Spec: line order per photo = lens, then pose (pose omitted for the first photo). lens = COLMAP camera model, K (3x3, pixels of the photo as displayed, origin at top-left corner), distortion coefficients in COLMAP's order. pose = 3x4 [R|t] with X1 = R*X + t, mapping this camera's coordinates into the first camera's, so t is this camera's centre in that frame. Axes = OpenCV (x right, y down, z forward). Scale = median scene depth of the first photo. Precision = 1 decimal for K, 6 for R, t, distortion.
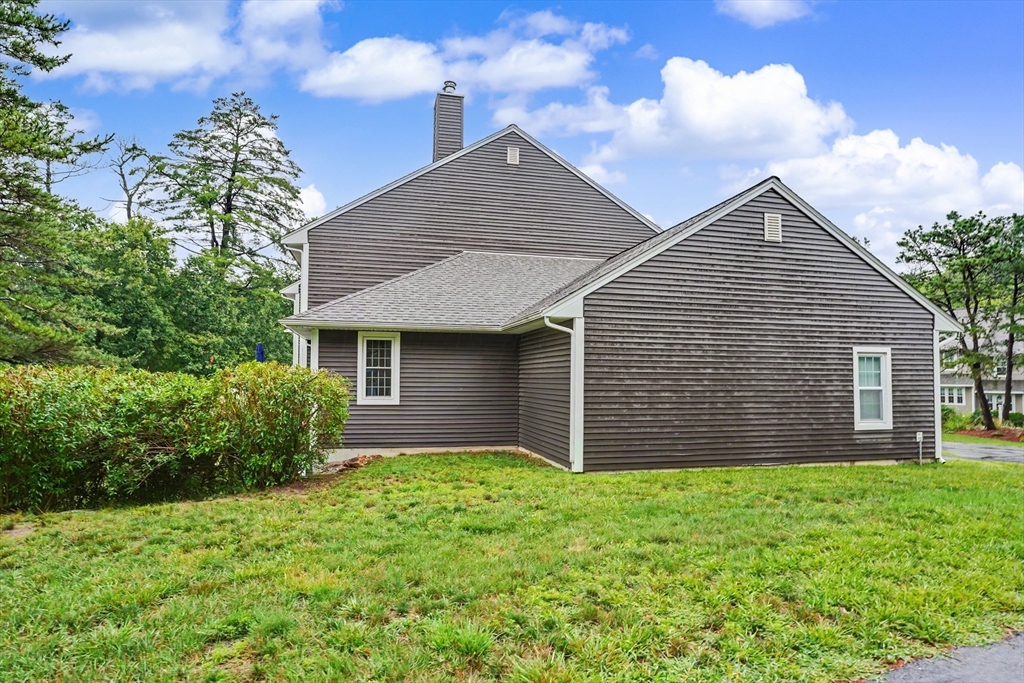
lens RADIAL K [[564.1, 0, 516.4], [0, 564.1, 346.6], [0, 0, 1]] dist [-0.005223, -0.001345]
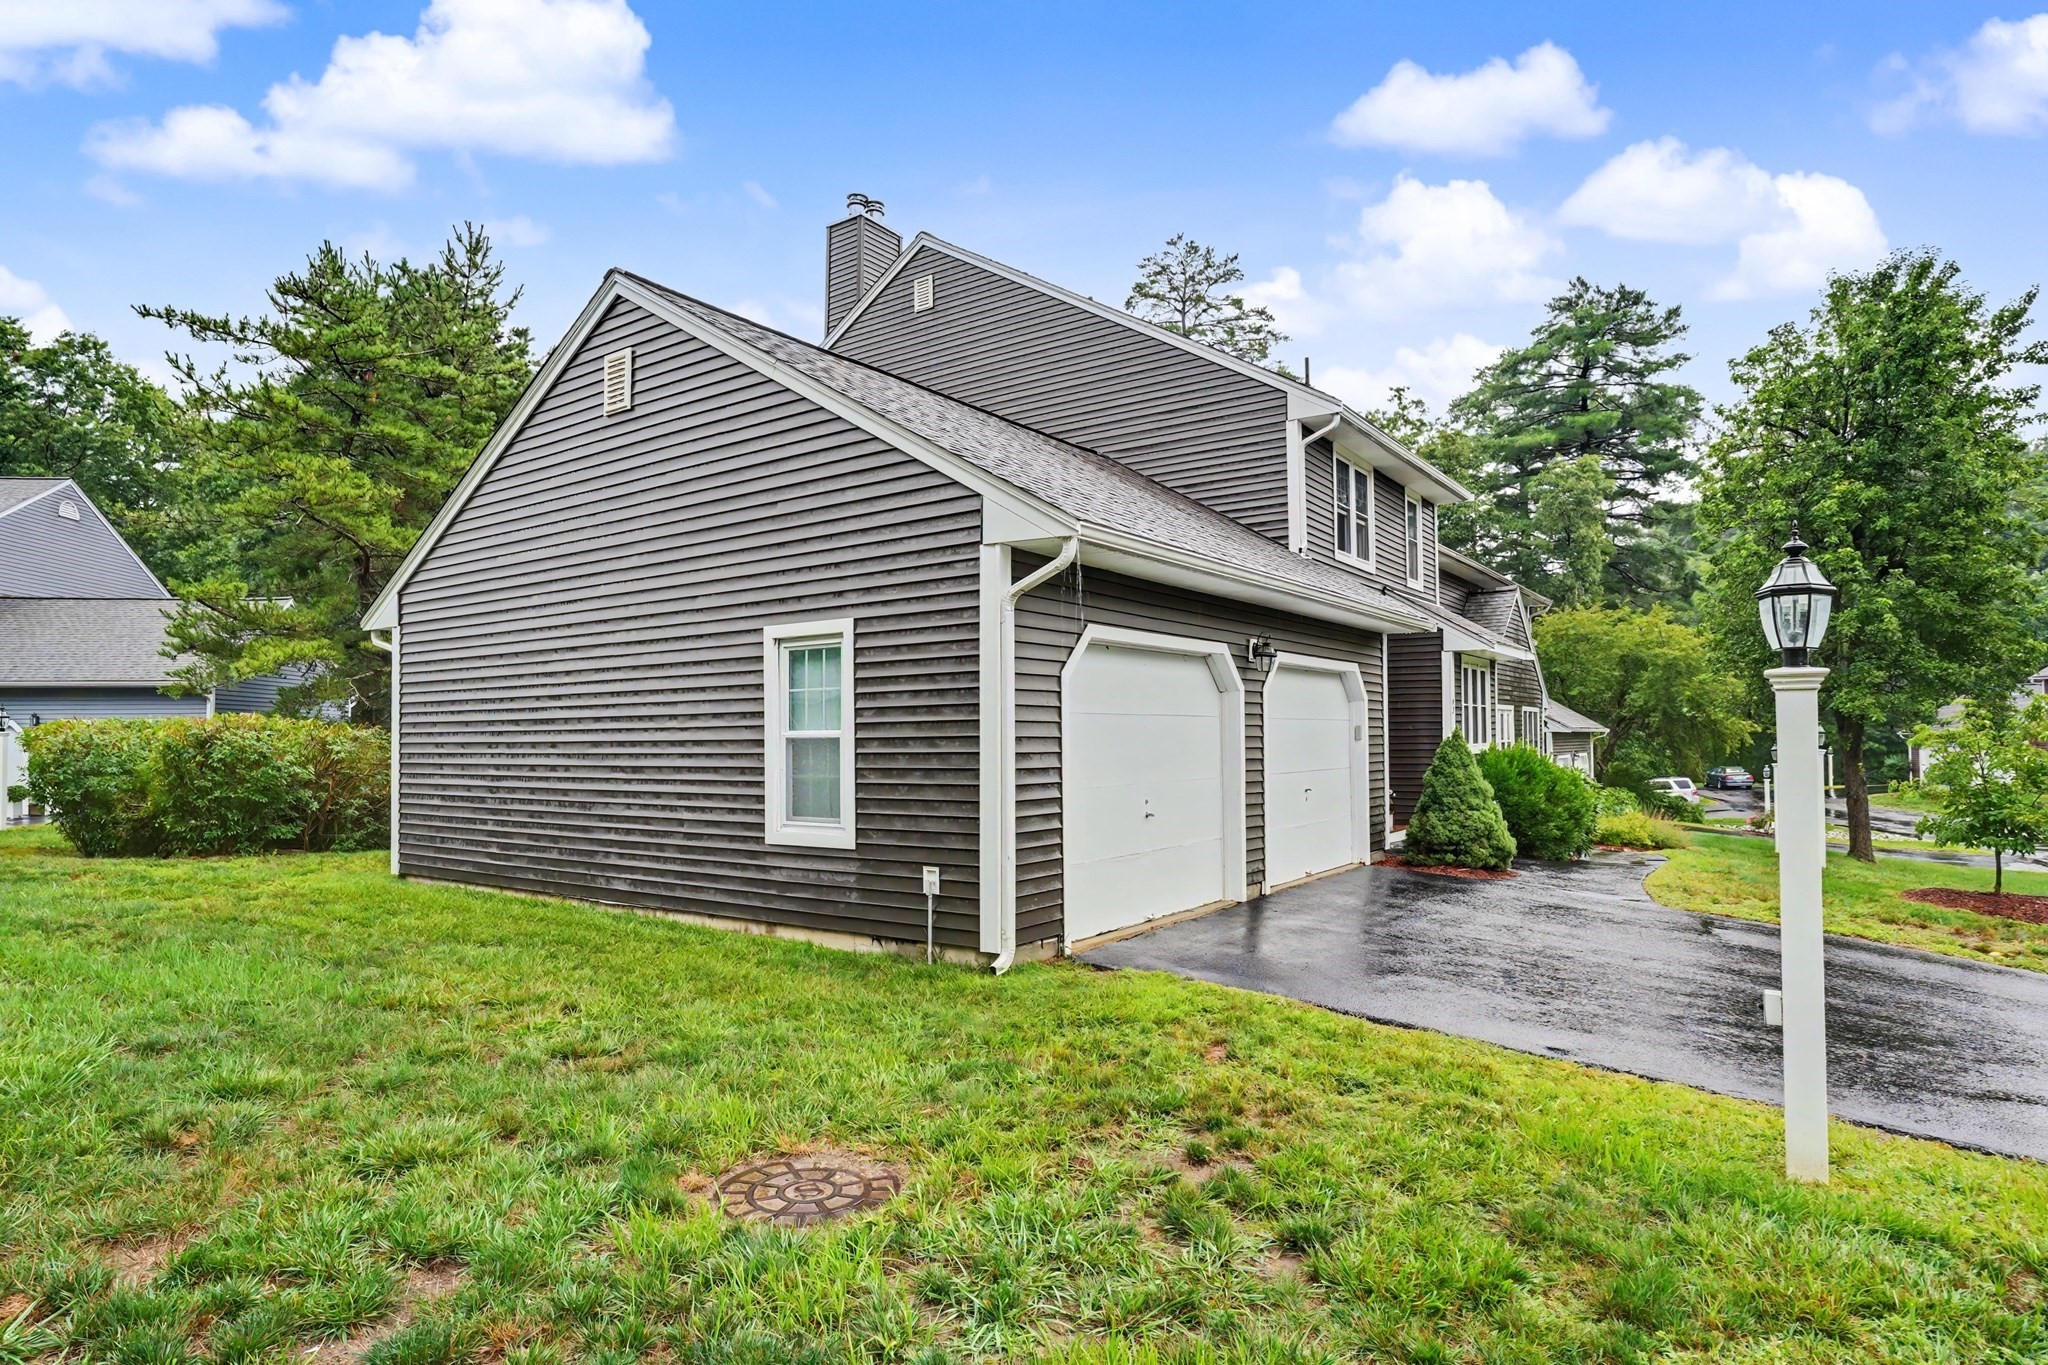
lens RADIAL K [[1128.1, 0, 1022.2], [0, 1128.1, 686.1], [0, 0, 1]] dist [-0.005223, -0.001345]
pose [[0.633065, -0.049693, -0.772502, 1.282131], [0.055239, 0.998293, -0.018949, 0.064308], [0.772125, -0.030676, 0.634729, 0.637076]]
